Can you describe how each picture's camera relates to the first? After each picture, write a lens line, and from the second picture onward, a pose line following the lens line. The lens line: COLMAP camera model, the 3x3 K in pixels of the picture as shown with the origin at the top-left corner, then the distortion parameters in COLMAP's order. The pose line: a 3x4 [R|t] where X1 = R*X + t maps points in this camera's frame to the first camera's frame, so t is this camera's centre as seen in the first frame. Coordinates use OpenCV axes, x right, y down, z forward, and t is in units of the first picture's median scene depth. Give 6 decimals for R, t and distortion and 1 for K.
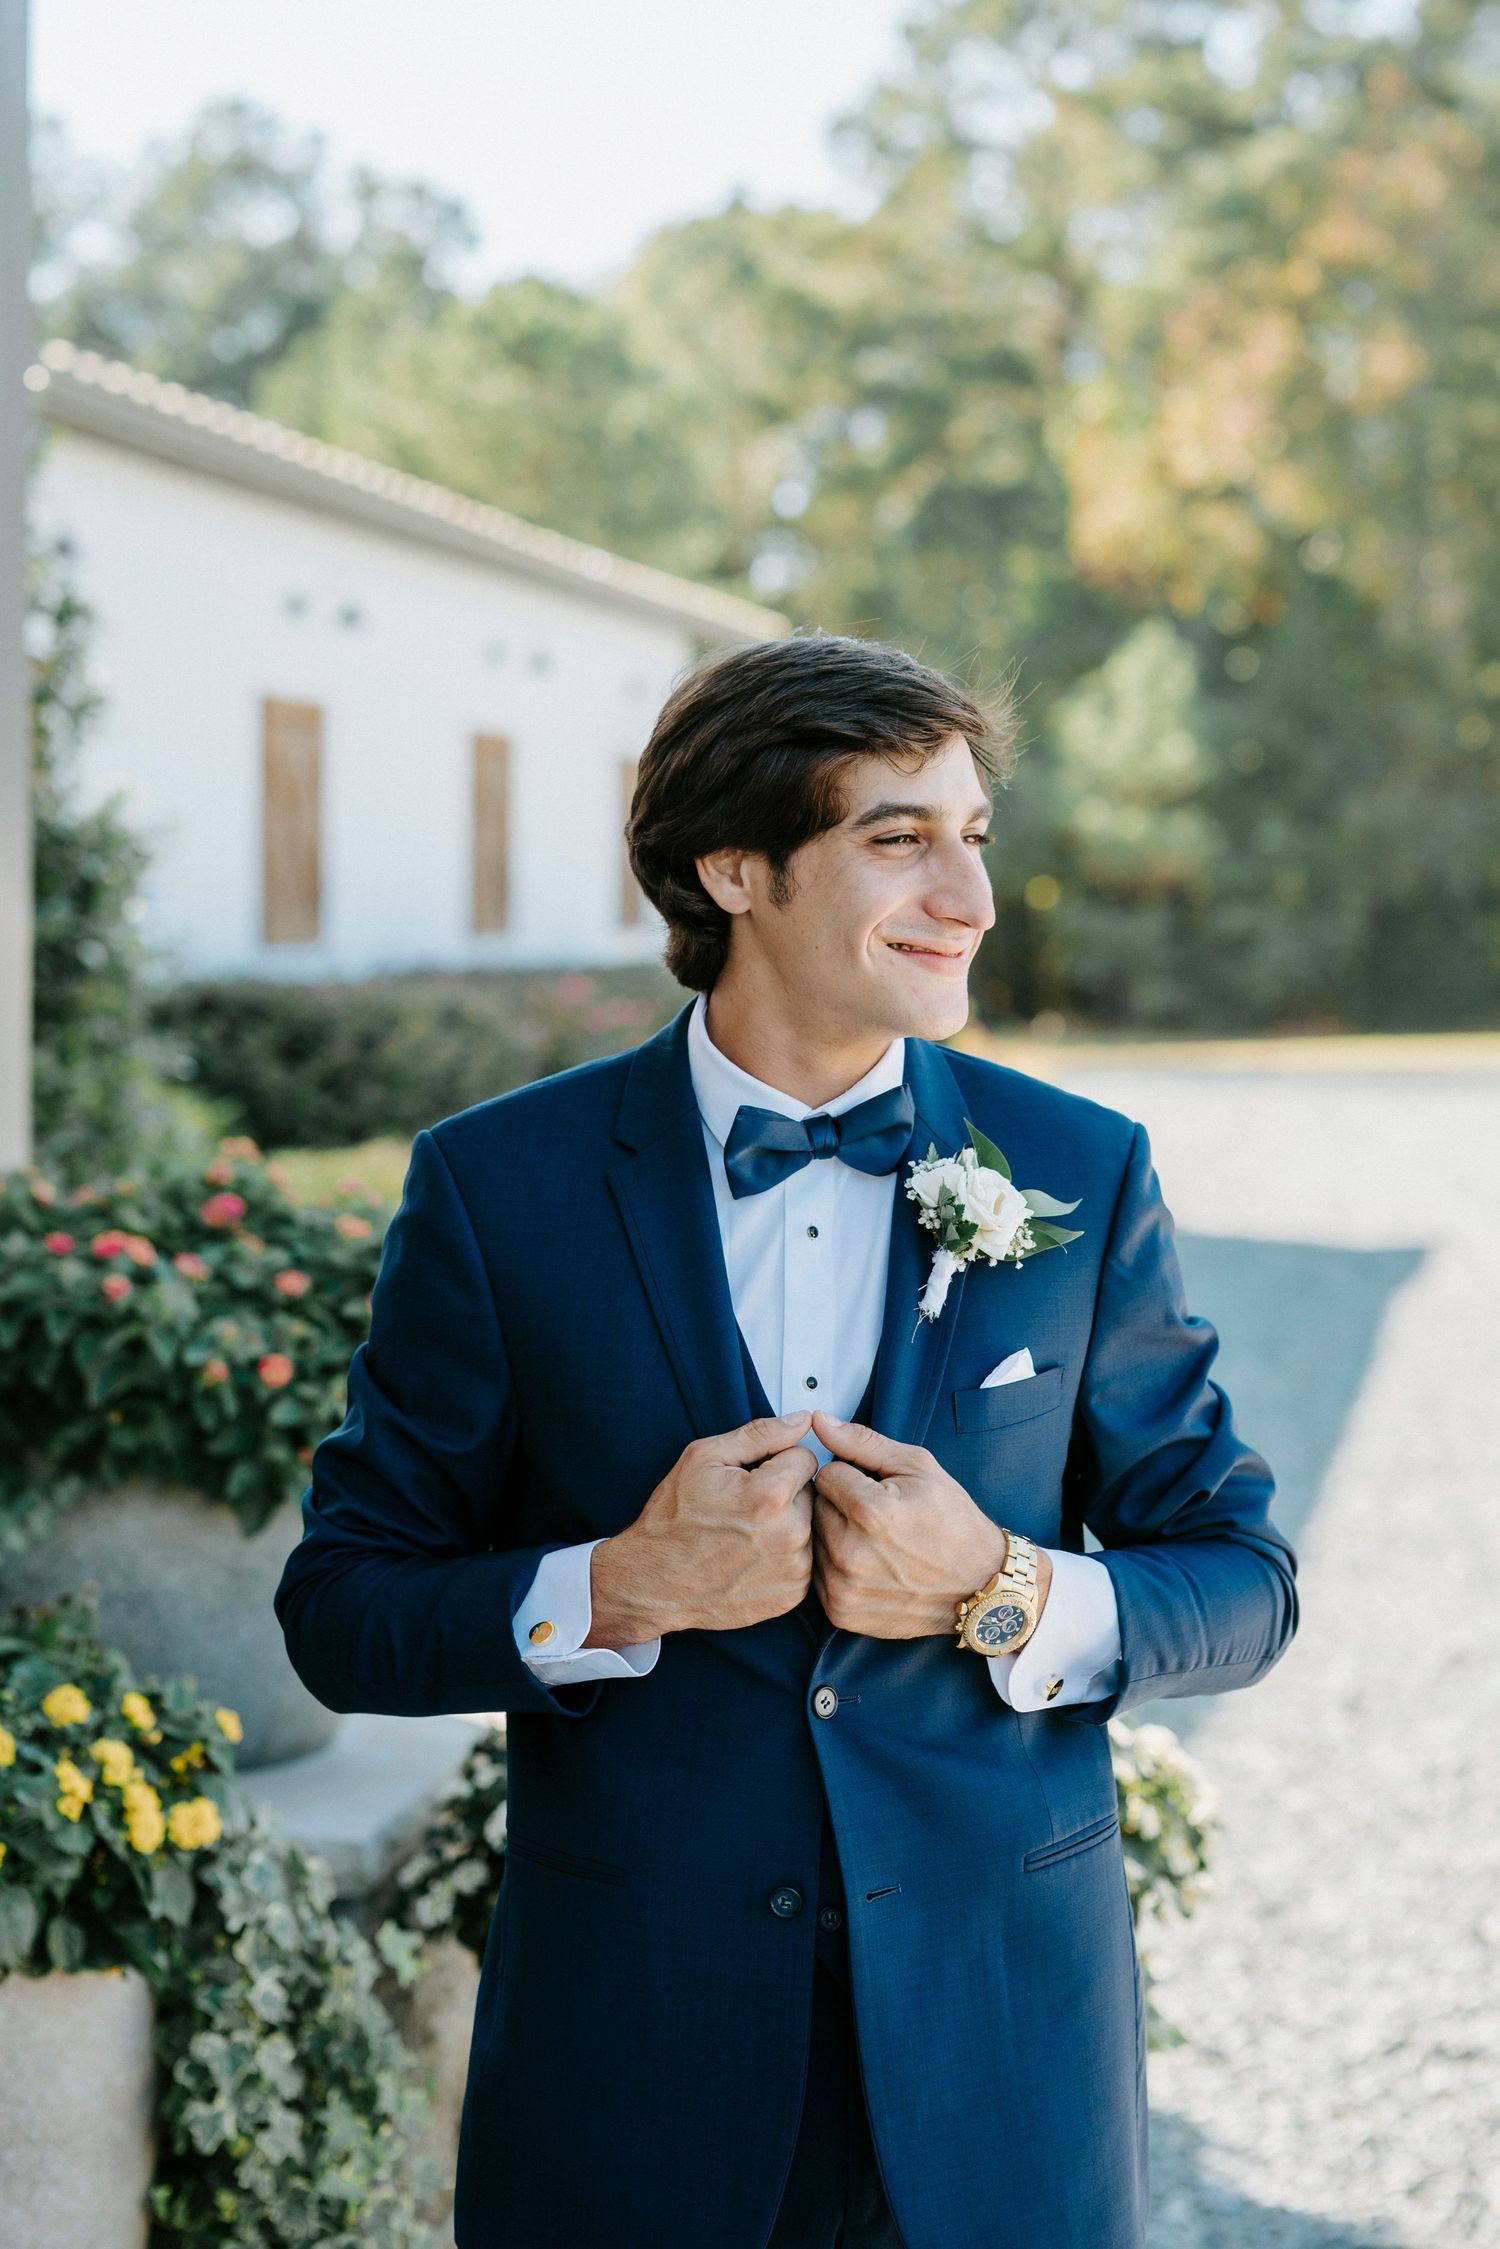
lens RADIAL K [[3283.0, 0, 750.0], [0, 3283.0, 1124.5], [0, 0, 1]] dist [-0.018170, 0.057620]
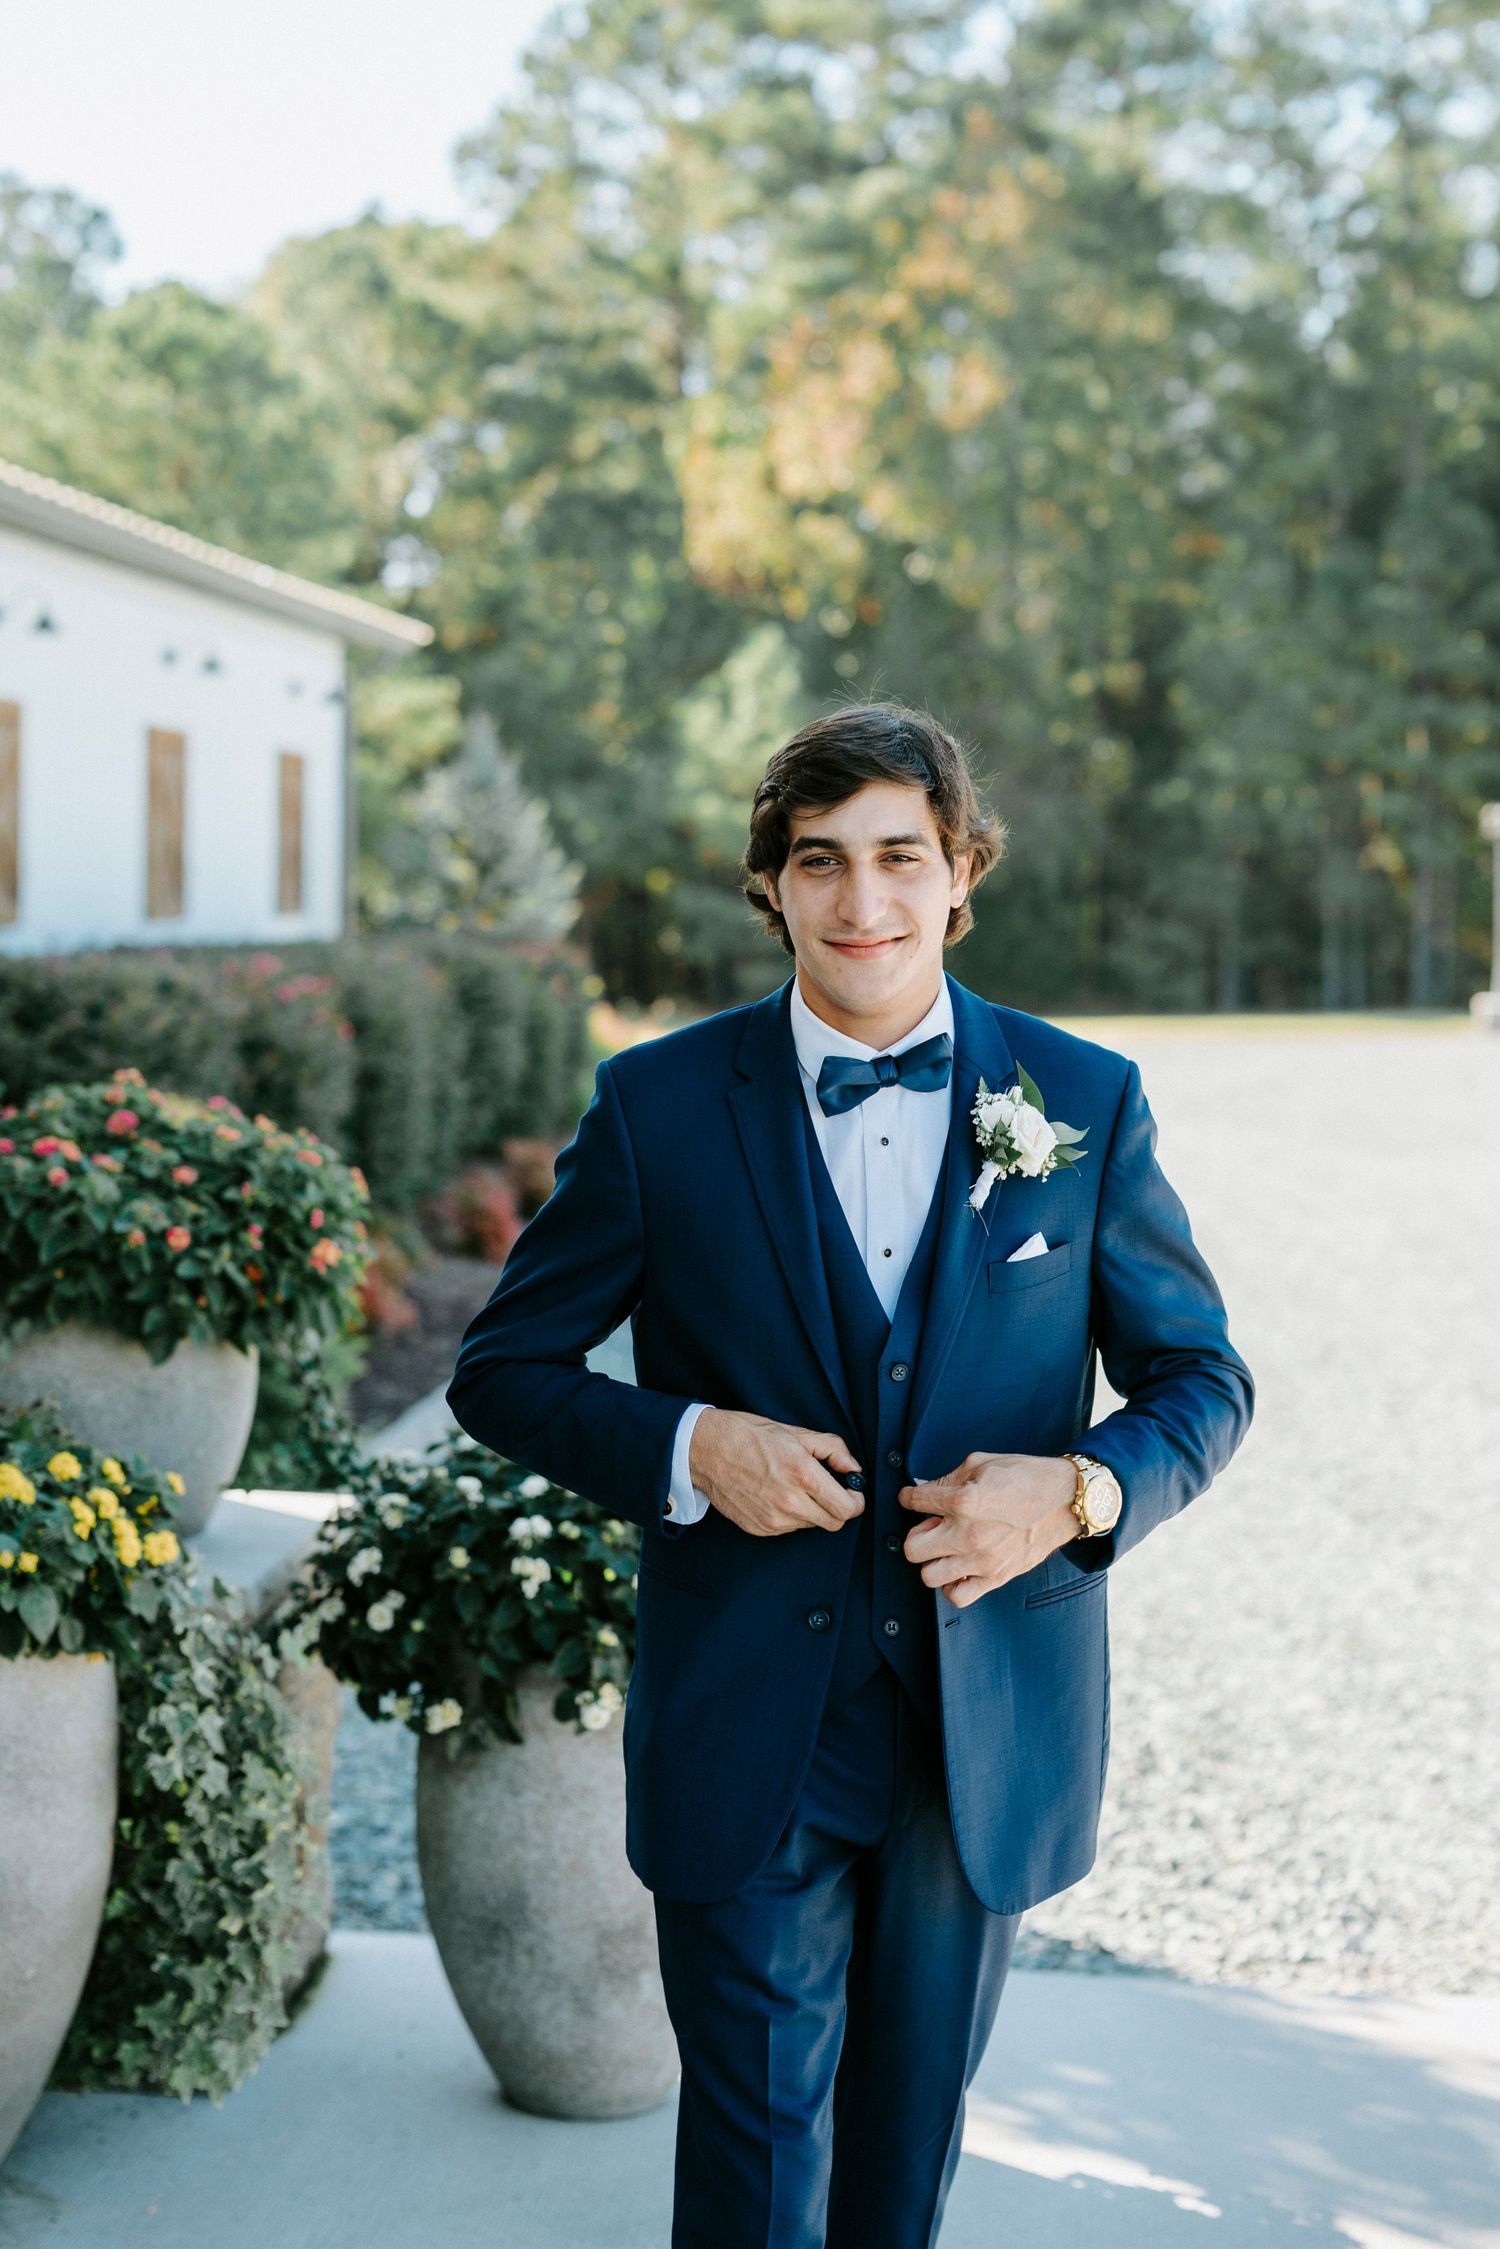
lens RADIAL K [[3221.5, 0, 750.0], [0, 3221.5, 1124.5], [0, 0, 1]] dist [-0.383184, 2.395561]
pose [[0.992777, 0.000691, 0.119973, -0.068014], [-0.001384, 0.999983, 0.005699, 0.020601], [-0.119967, -0.005824, 0.992761, -0.304179]]
